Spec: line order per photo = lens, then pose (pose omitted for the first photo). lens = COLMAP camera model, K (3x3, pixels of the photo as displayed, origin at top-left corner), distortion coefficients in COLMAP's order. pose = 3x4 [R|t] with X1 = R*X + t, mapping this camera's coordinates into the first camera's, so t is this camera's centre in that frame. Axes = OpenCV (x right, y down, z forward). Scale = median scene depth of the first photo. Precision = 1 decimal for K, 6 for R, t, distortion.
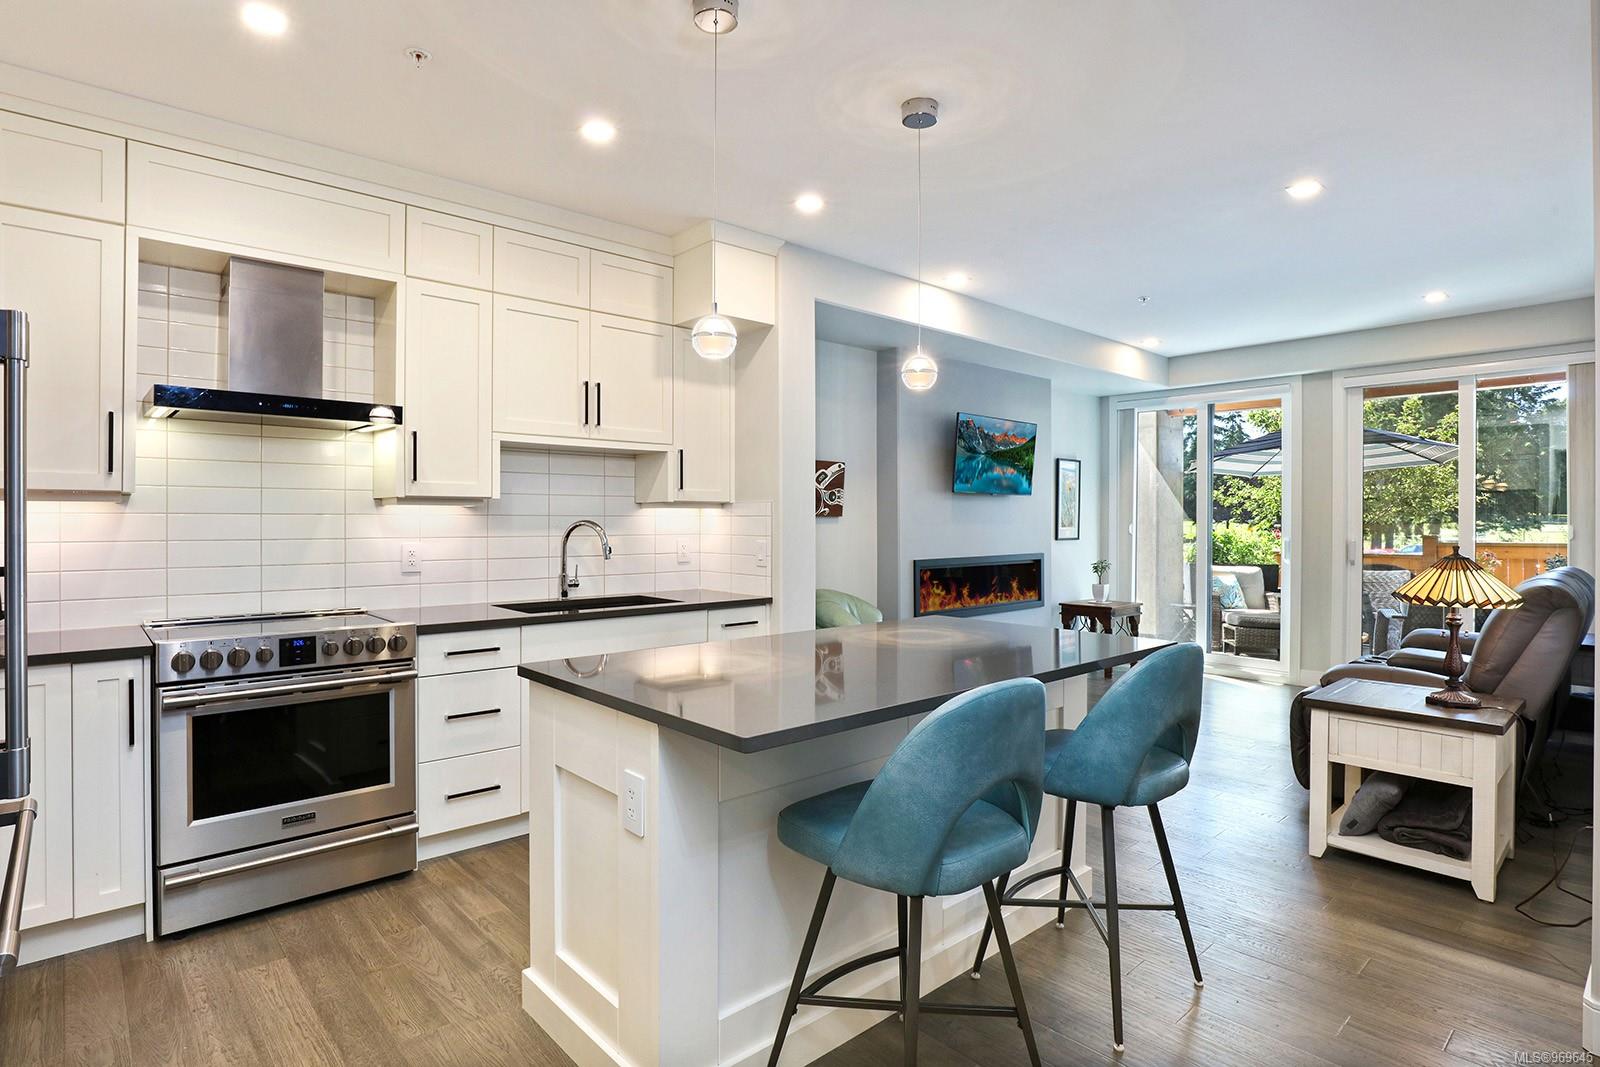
lens RADIAL K [[833.5, 0, 800.0], [0, 833.5, 533.5], [0, 0, 1]] dist [0.000740, 0.000145]
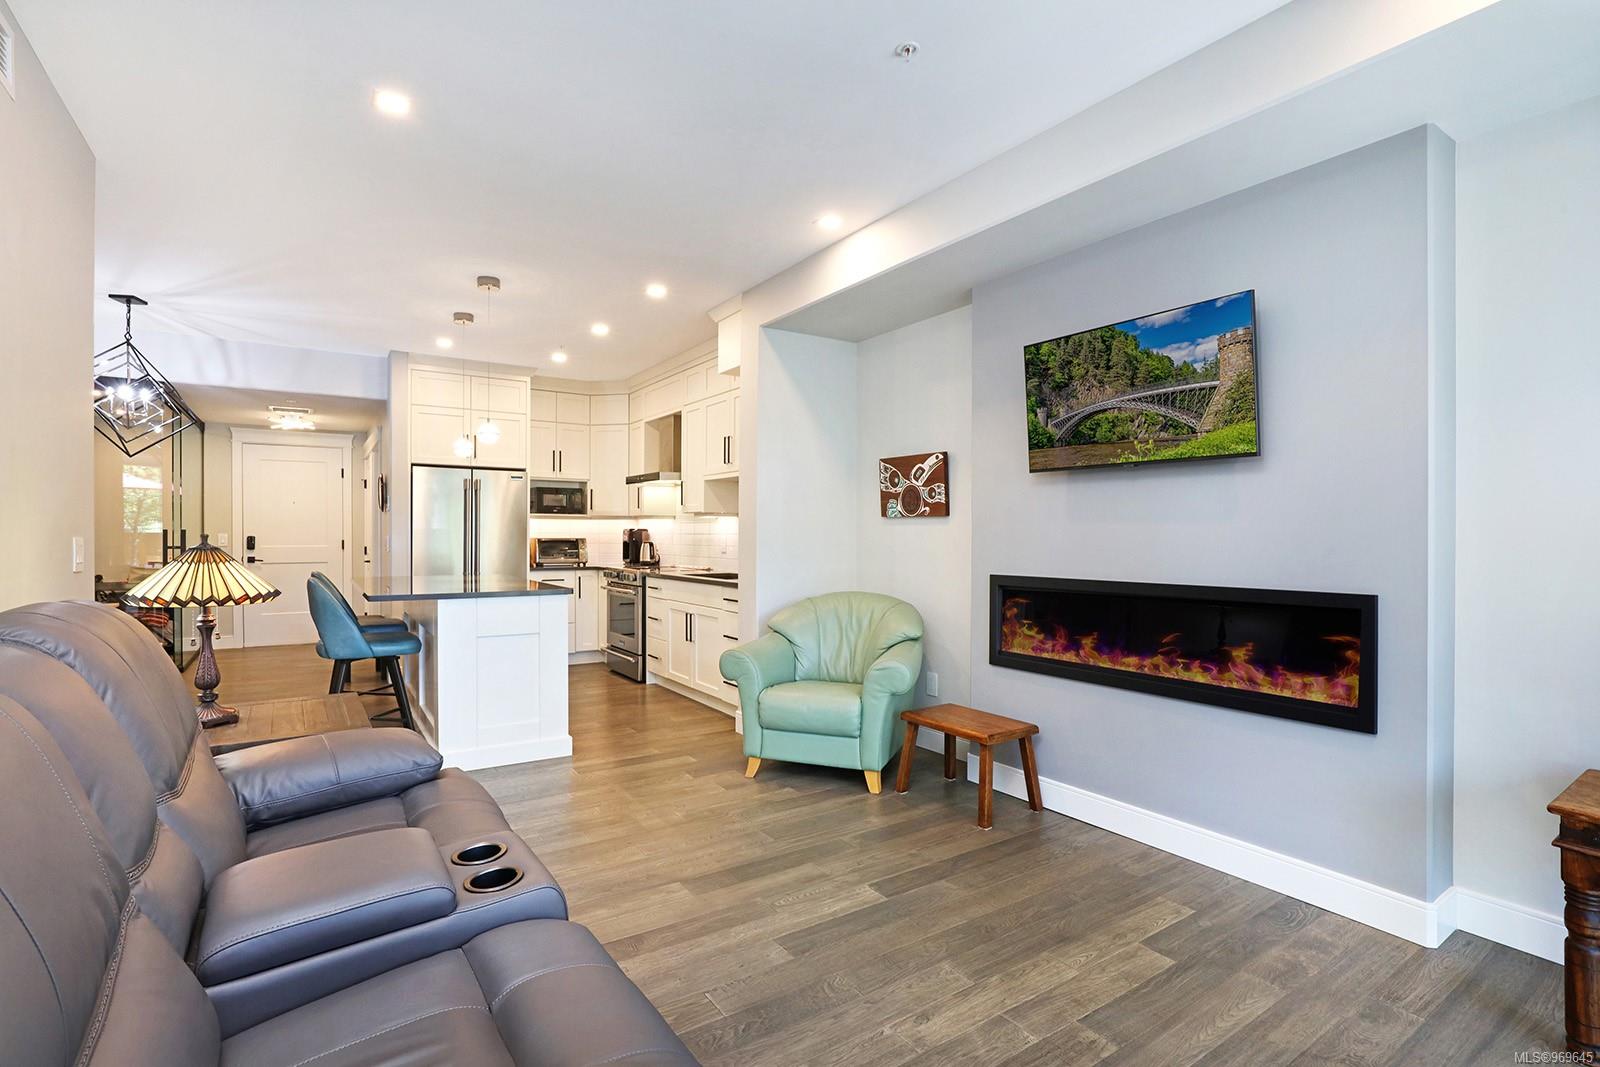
lens RADIAL K [[759.2, 0, 800.0], [0, 759.2, 533.5], [0, 0, 1]] dist [0.000508, -0.000015]
pose [[-0.119579, -0.008729, -0.992786, 0.842268], [-0.020462, 0.999771, -0.006326, 0.005140], [0.992614, 0.019558, -0.119730, 0.964241]]
